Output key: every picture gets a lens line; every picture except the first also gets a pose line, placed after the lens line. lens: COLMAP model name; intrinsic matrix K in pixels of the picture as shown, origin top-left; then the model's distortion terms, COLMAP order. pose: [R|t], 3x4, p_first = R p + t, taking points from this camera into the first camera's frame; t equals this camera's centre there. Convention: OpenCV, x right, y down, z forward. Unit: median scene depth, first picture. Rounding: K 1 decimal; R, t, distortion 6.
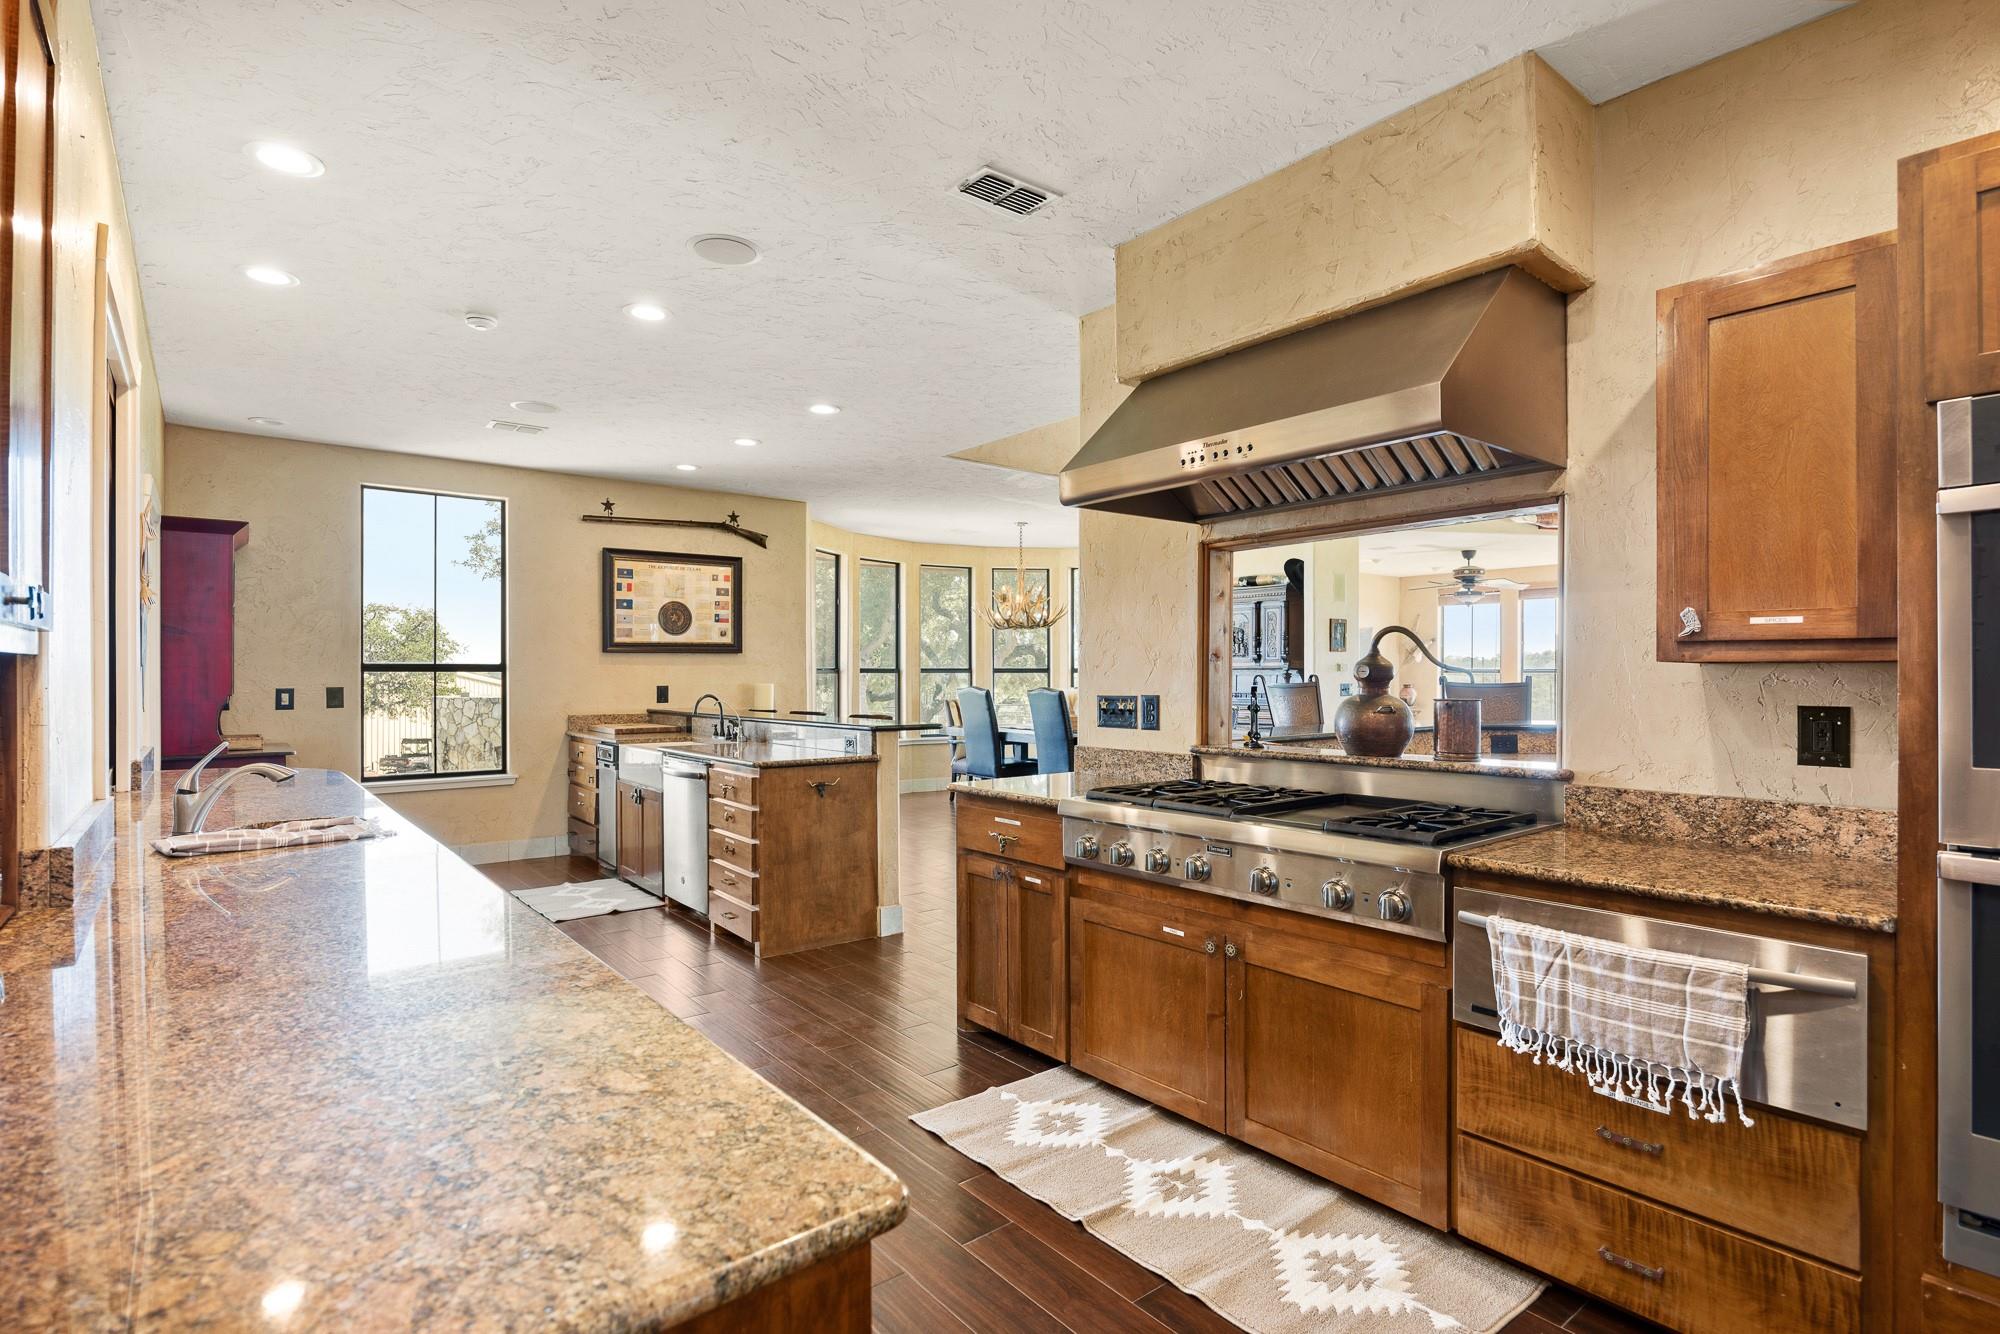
lens RADIAL K [[988.3, 0, 994.3], [0, 988.3, 671.7], [0, 0, 1]] dist [-0.010304, -0.001389]
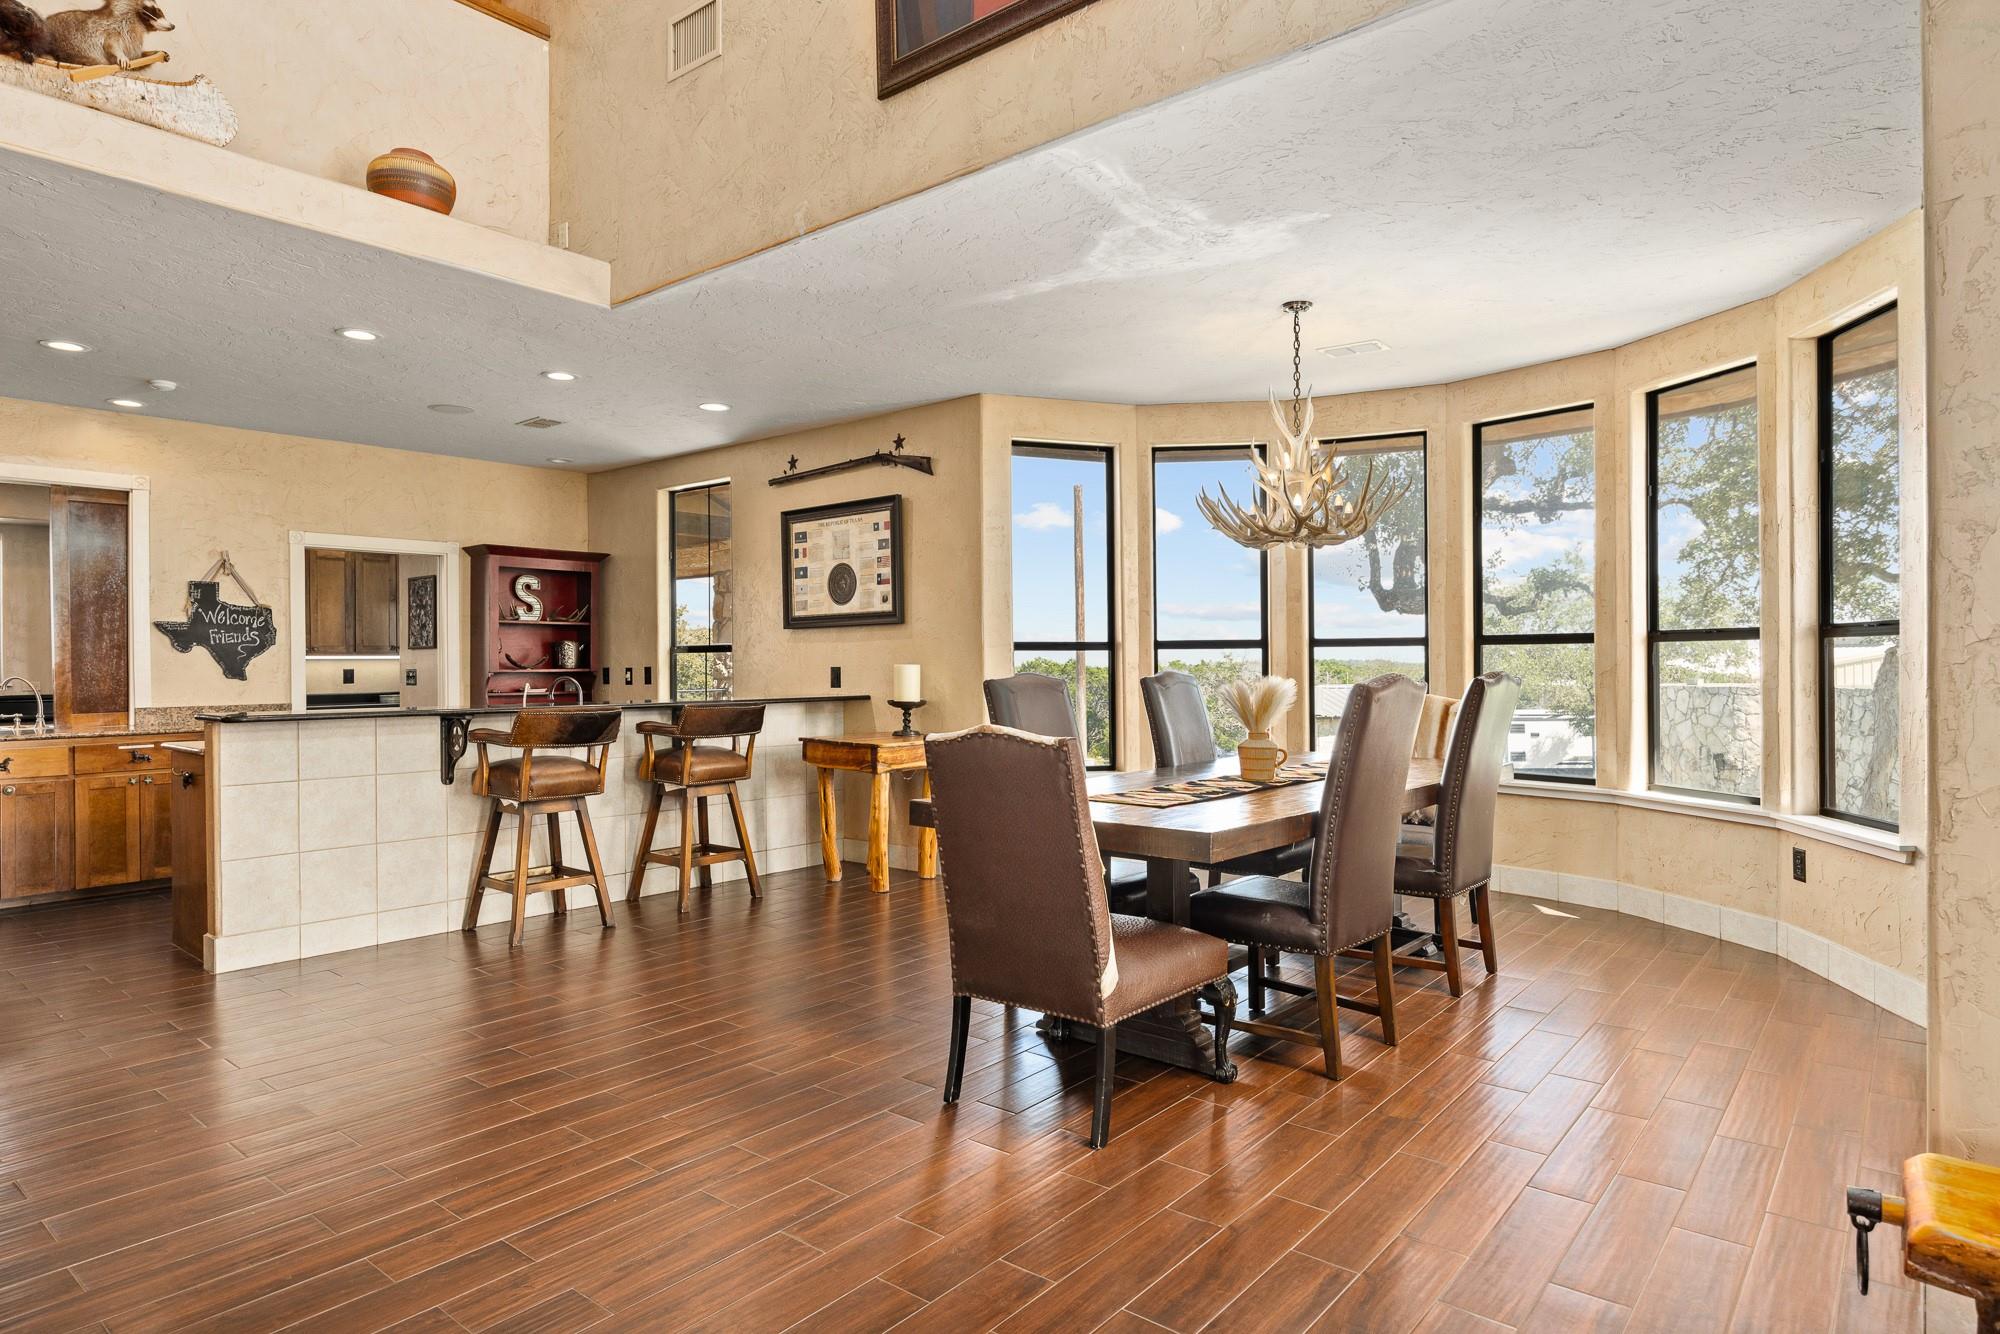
lens RADIAL K [[1116.7, 0, 990.1], [0, 1116.7, 659.3], [0, 0, 1]] dist [0.000459, -0.000015]
pose [[0.176001, 0.001996, -0.984388, 0.593739], [0.004303, 0.999987, 0.002797, 0.005740], [0.984381, -0.004728, 0.175990, 0.941450]]
